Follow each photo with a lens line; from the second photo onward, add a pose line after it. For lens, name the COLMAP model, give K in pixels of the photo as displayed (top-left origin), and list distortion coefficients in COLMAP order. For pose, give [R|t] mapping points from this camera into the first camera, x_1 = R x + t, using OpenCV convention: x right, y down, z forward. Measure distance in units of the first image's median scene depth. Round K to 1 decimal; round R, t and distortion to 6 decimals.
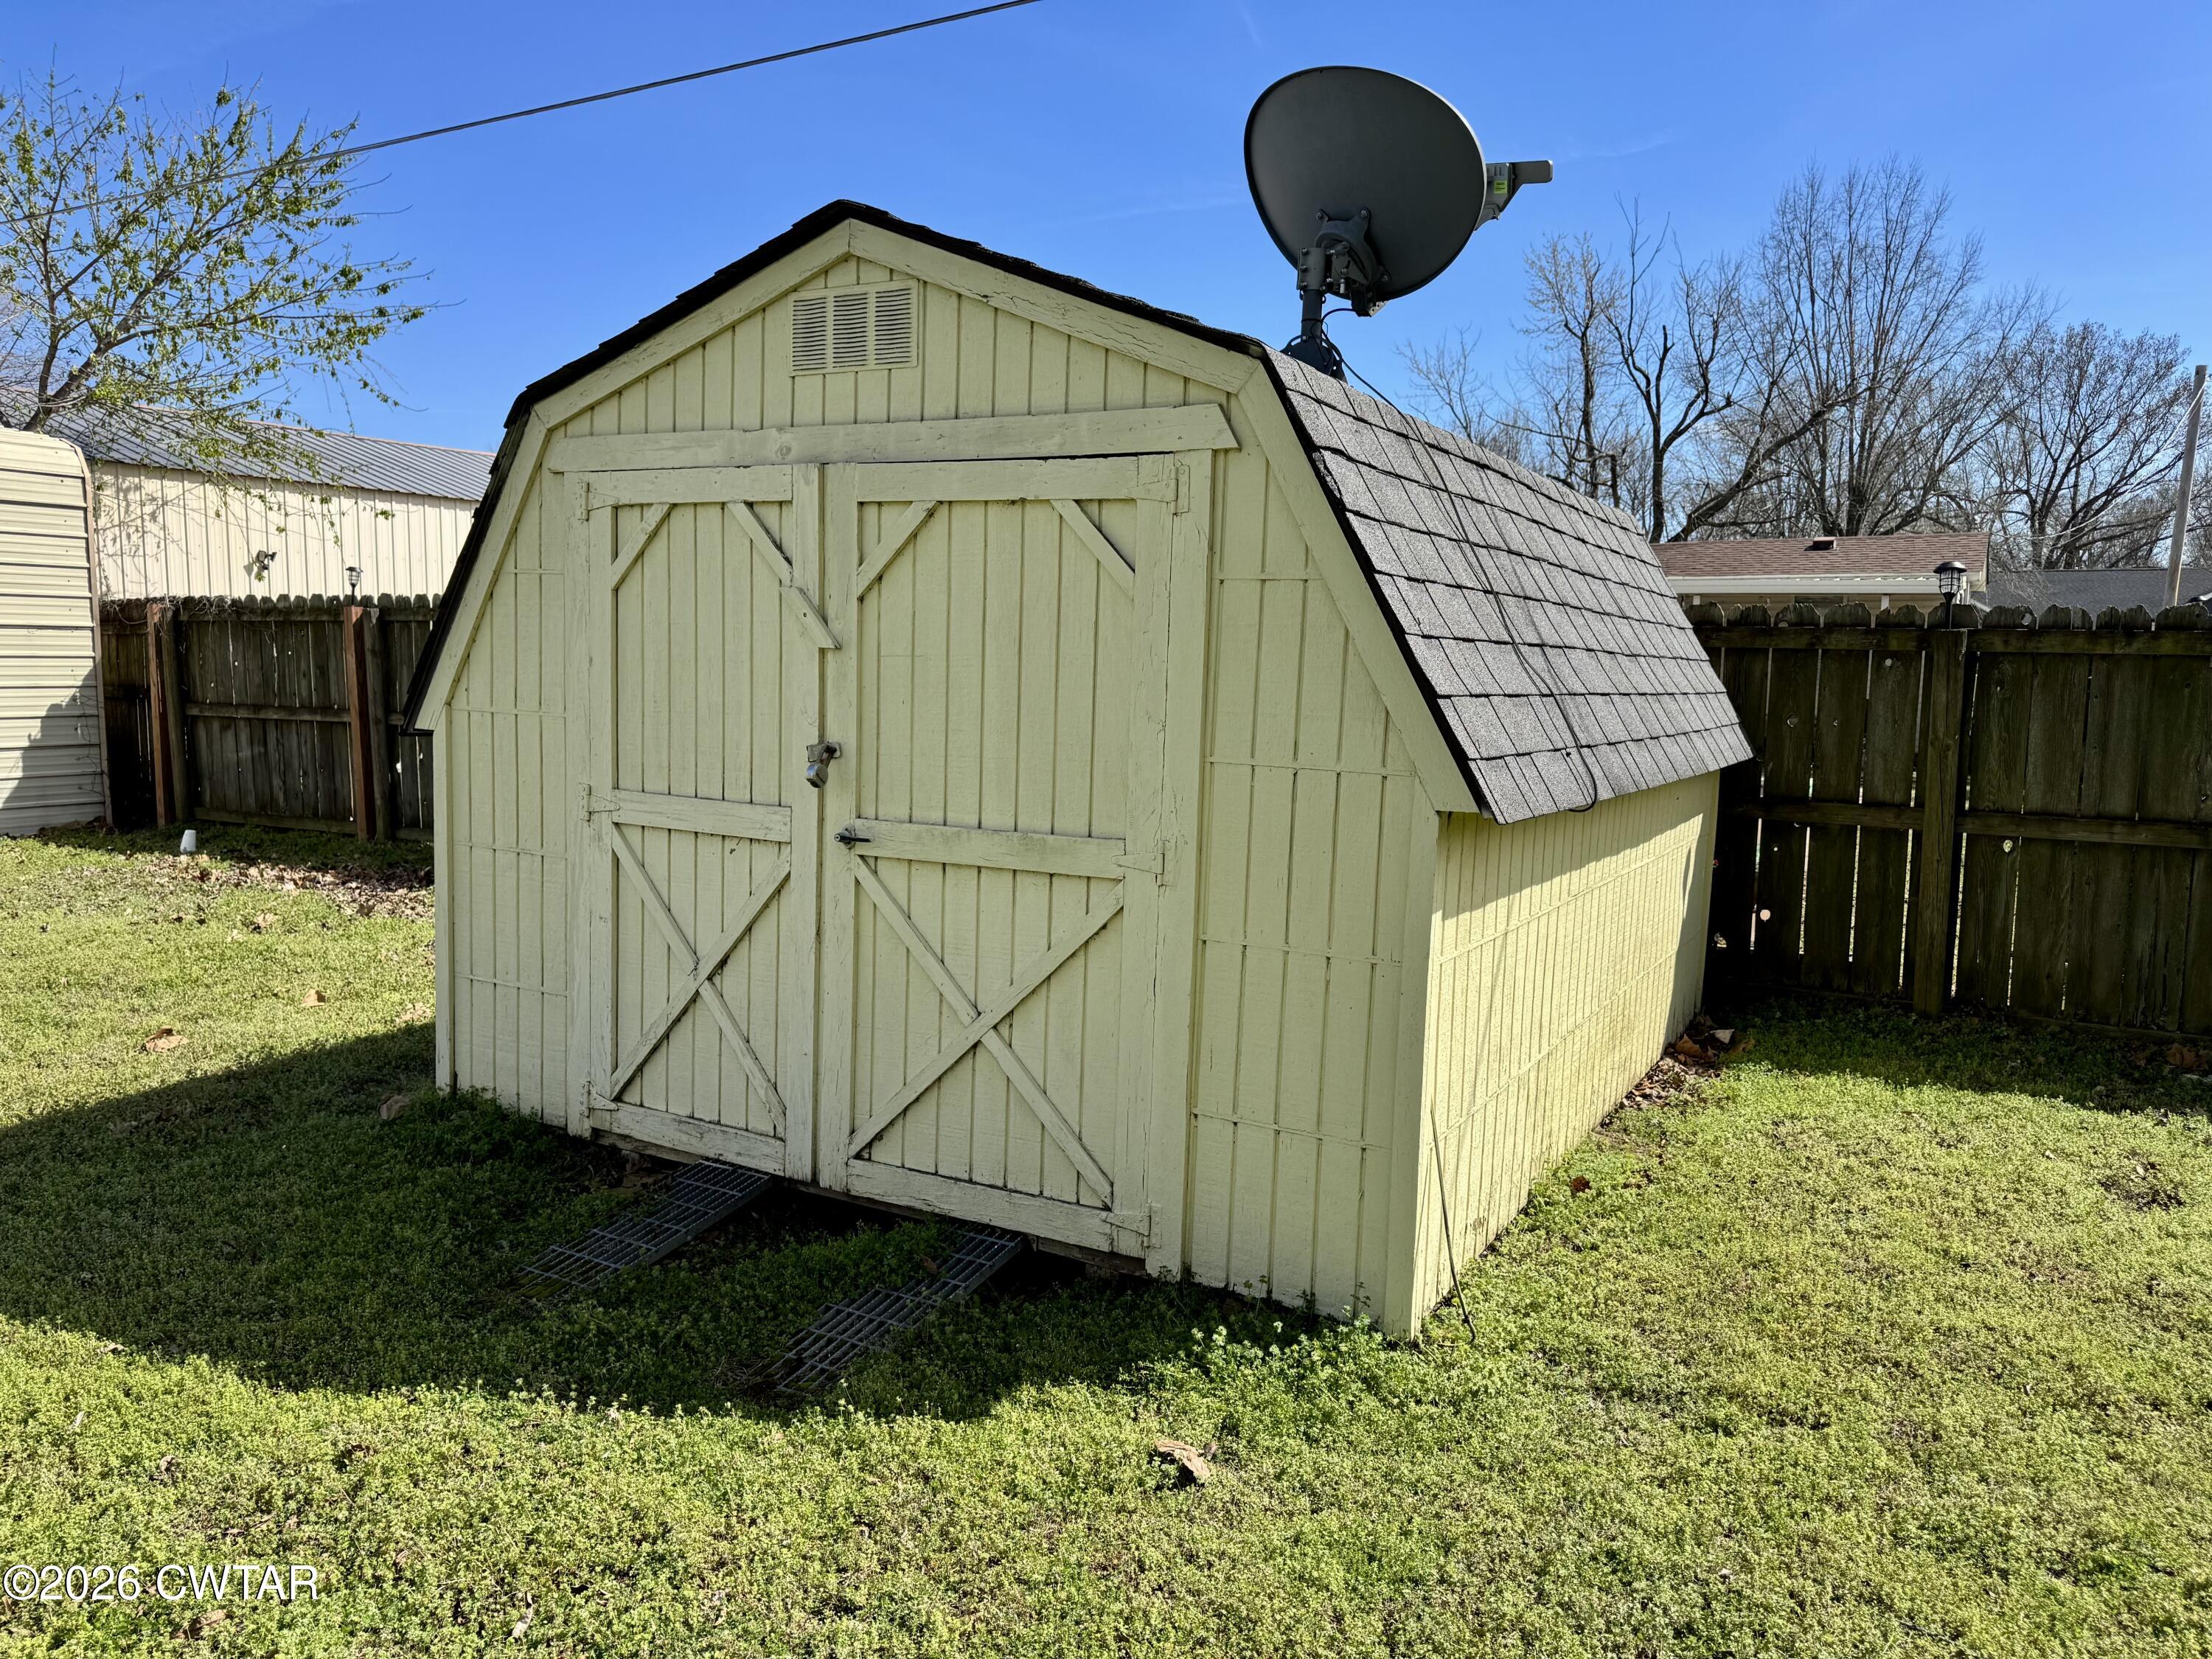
lens RADIAL K [[1567.1, 0, 1106.0], [0, 1567.1, 829.5], [0, 0, 1]] dist [-0.000242, -0.000010]
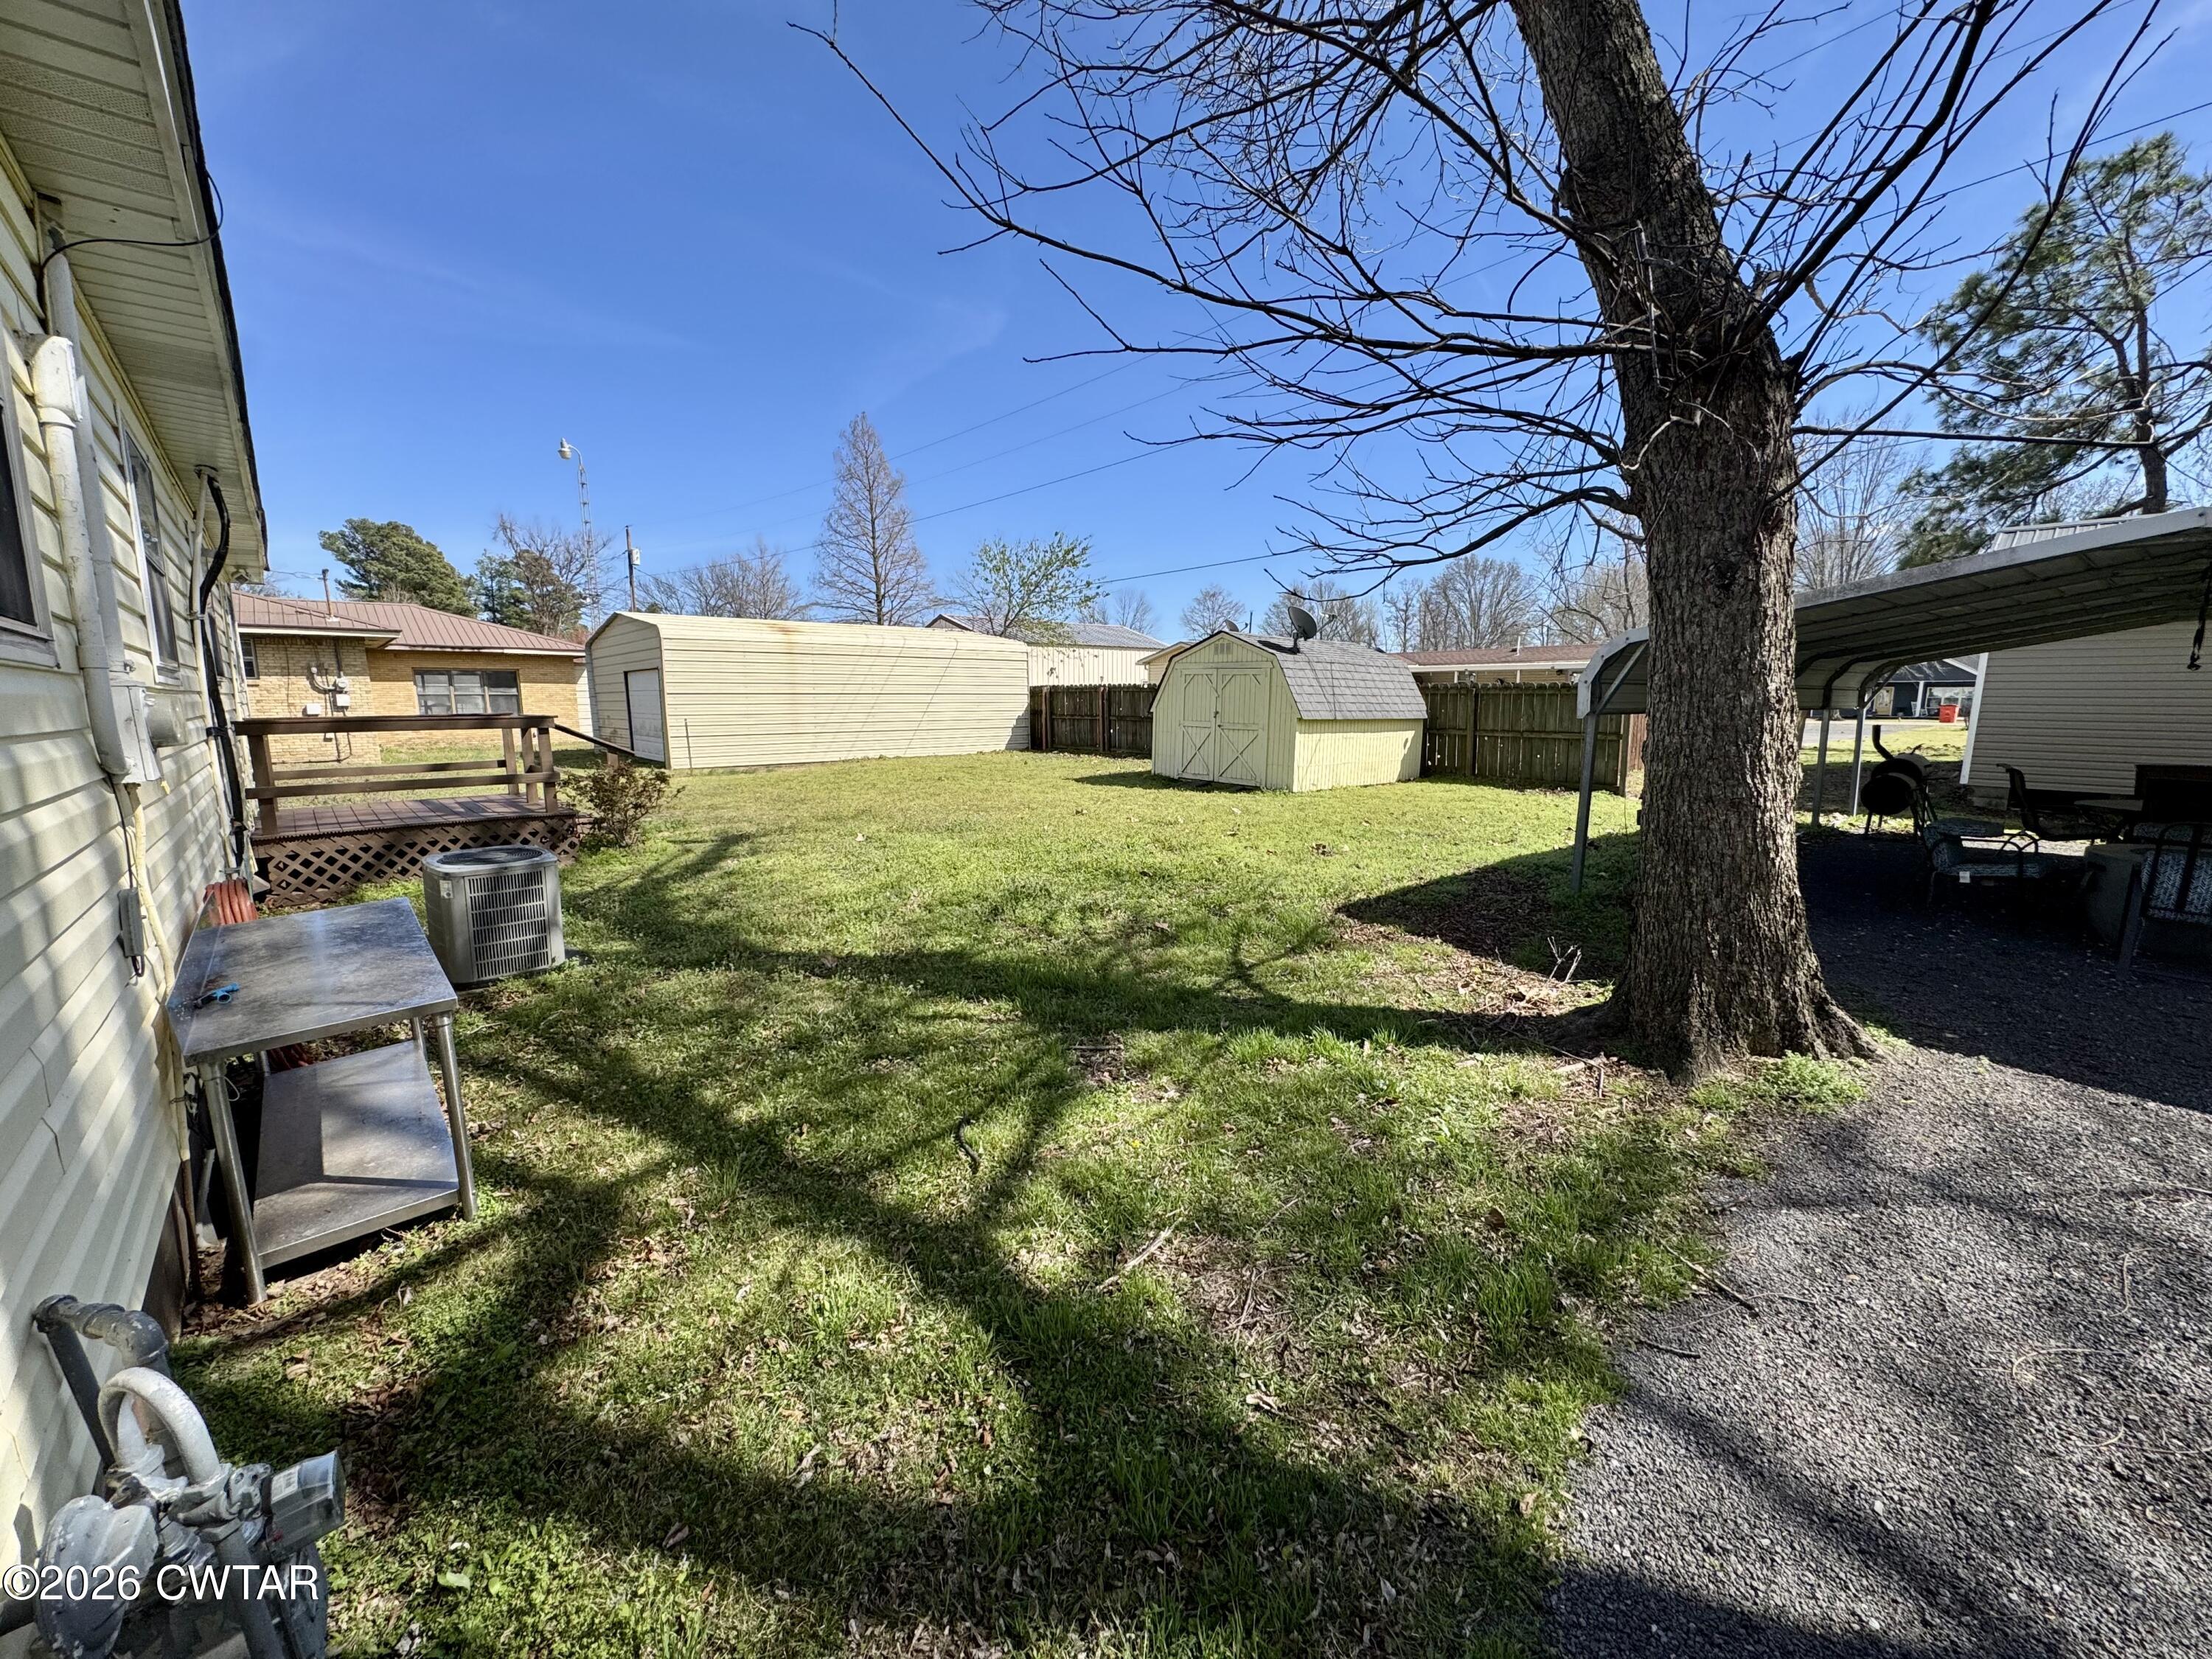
lens RADIAL K [[887.2, 0, 1101.7], [0, 887.2, 829.1], [0, 0, 1]] dist [-0.000902, -0.000307]
pose [[0.941547, 0.026945, -0.335803, 0.216805], [-0.014196, 0.999084, 0.040362, 0.100475], [0.336583, -0.033236, 0.941067, -0.927541]]
